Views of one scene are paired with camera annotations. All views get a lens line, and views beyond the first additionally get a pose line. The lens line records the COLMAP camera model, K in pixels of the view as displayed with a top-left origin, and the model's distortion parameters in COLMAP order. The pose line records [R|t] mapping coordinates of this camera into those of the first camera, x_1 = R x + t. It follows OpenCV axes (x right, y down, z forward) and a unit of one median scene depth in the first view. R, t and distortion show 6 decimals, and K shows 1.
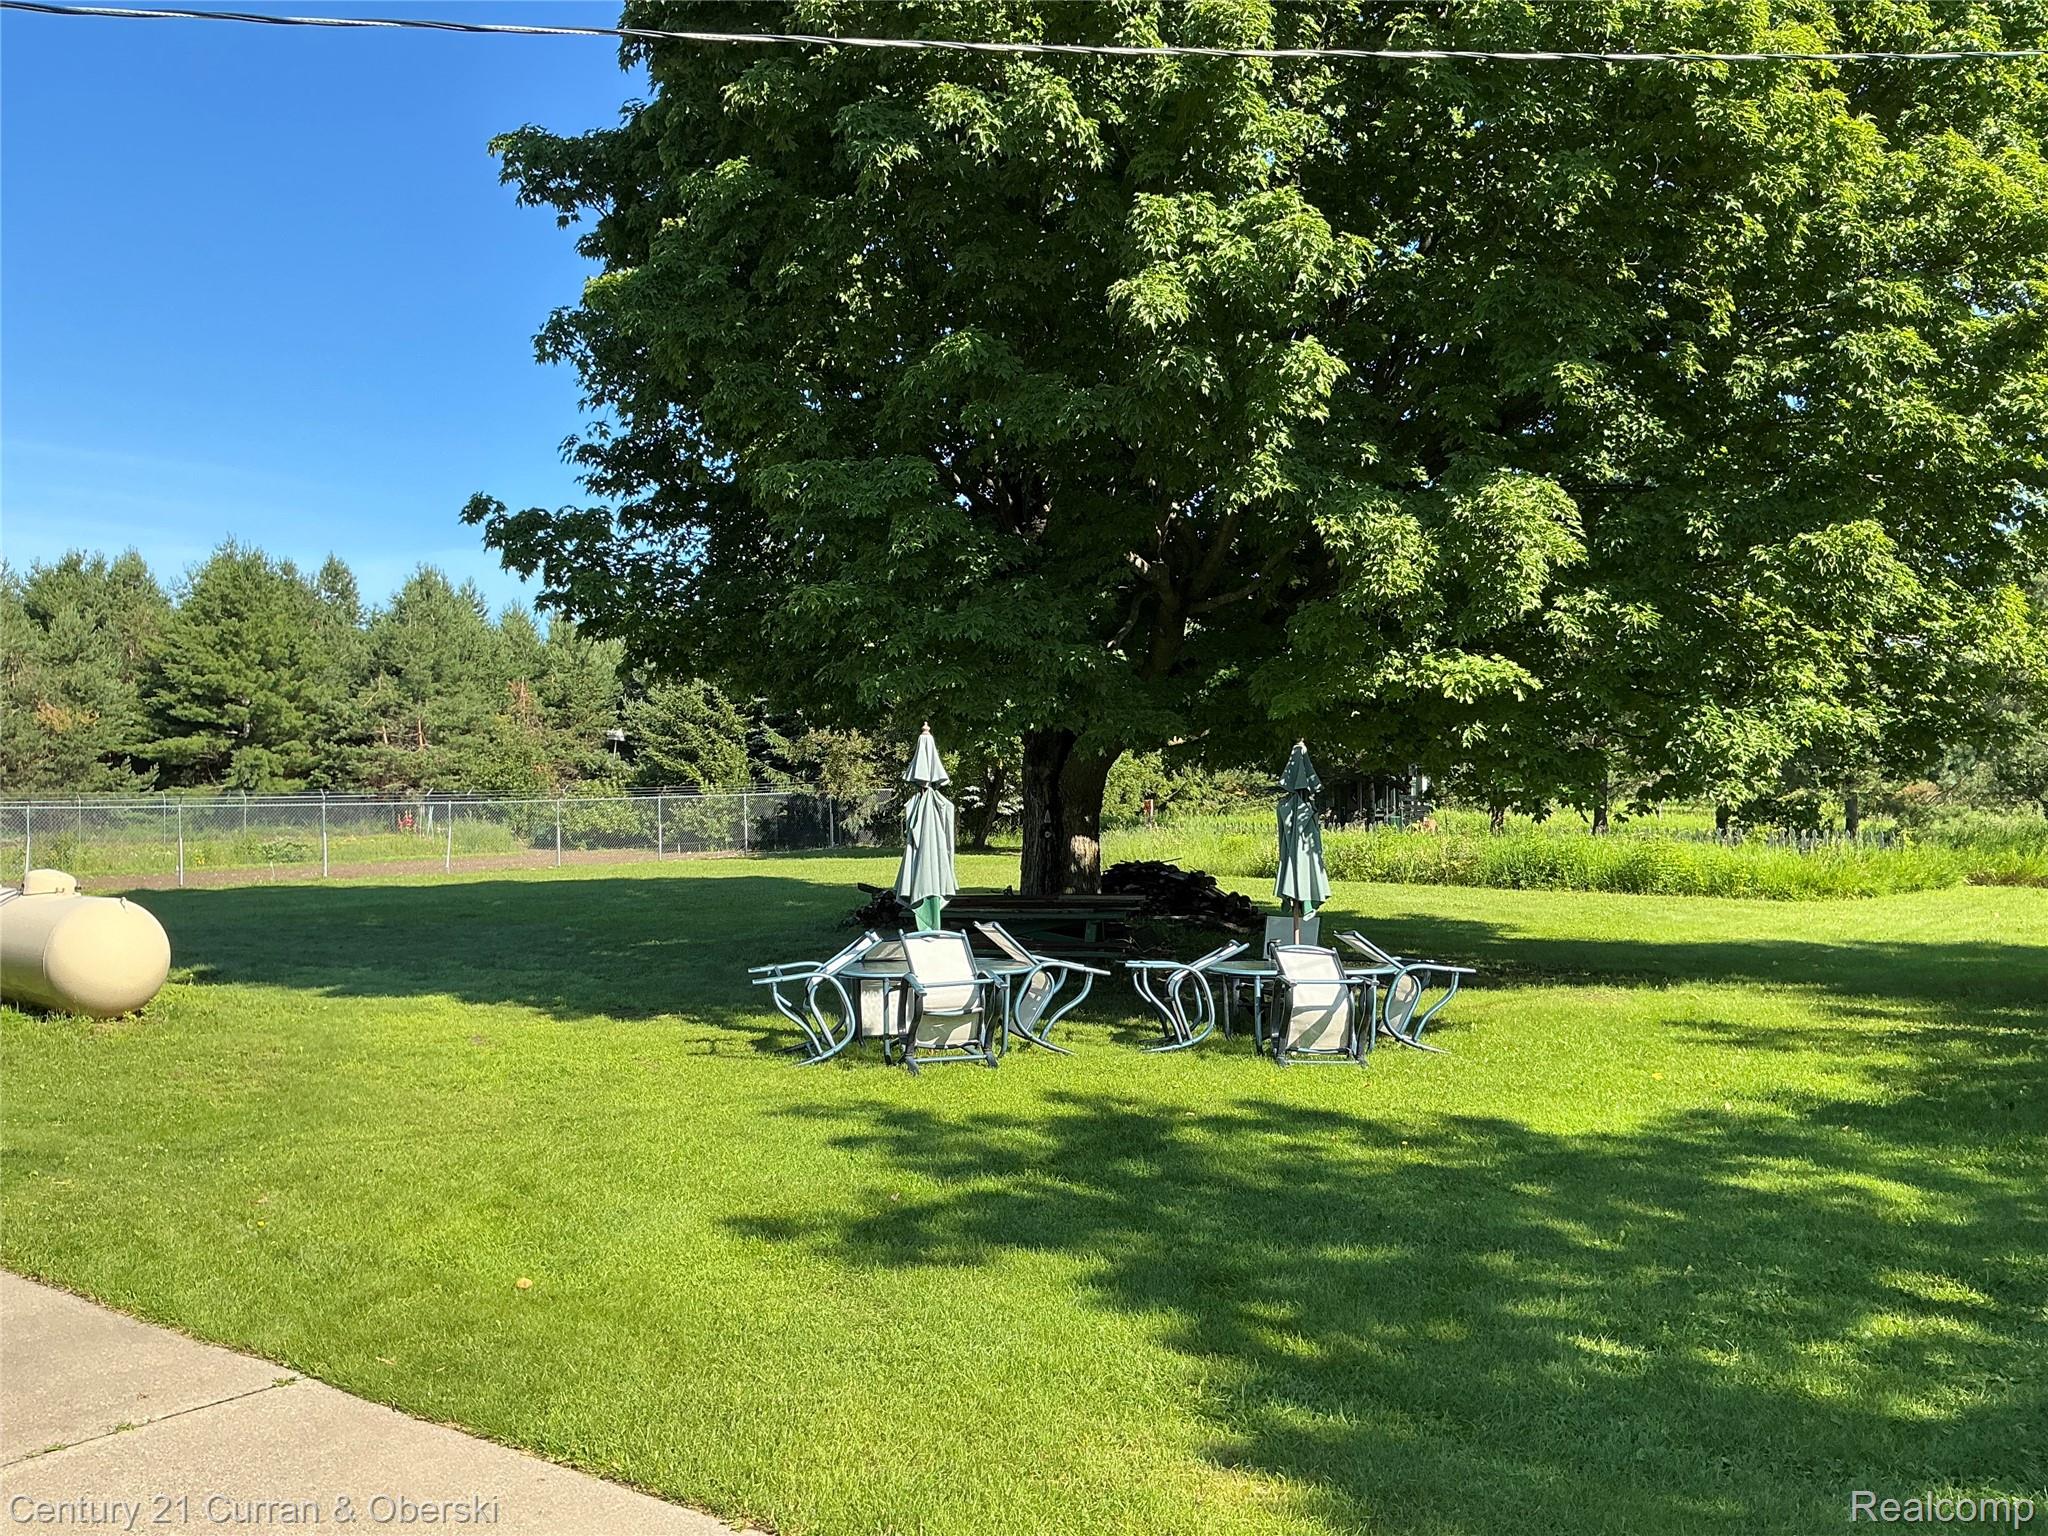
lens RADIAL K [[1678.5, 0, 1024.0], [0, 1678.5, 769.5], [0, 0, 1]] dist [0.091009, -0.155258]
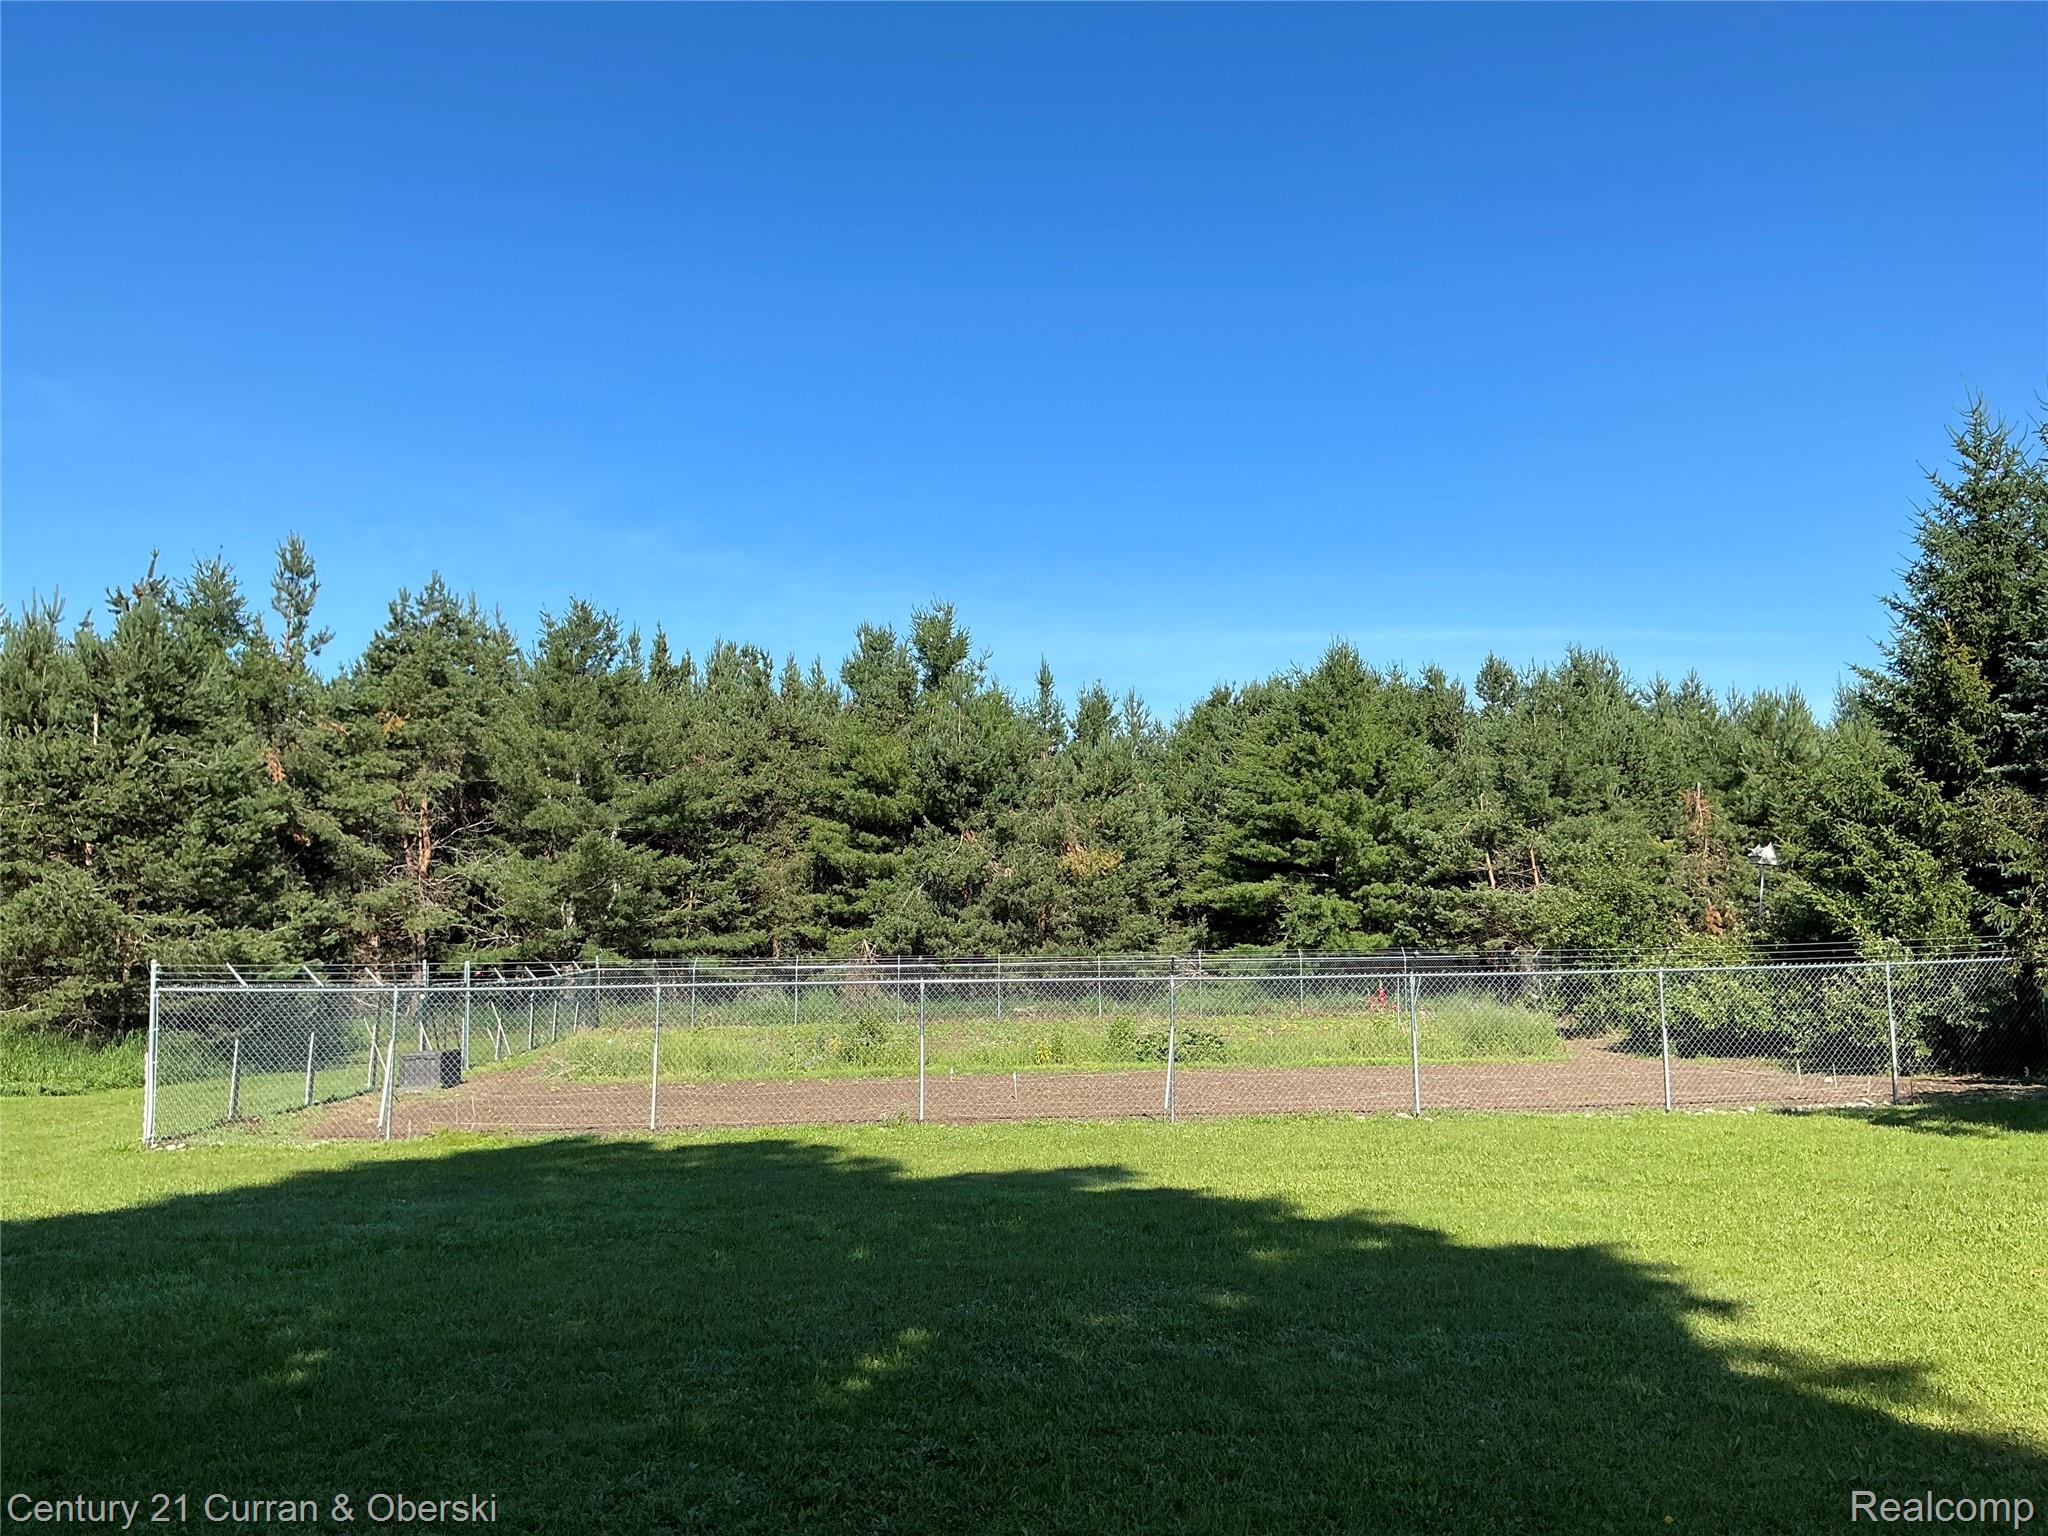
lens RADIAL K [[1678.5, 0, 1028.2], [0, 1678.5, 766.1], [0, 0, 1]] dist [0.091009, -0.155258]
pose [[0.709734, -0.077088, -0.700239, -0.006151], [0.011790, 0.995155, -0.097606, 0.002814], [0.704371, 0.061019, 0.707204, 0.352884]]
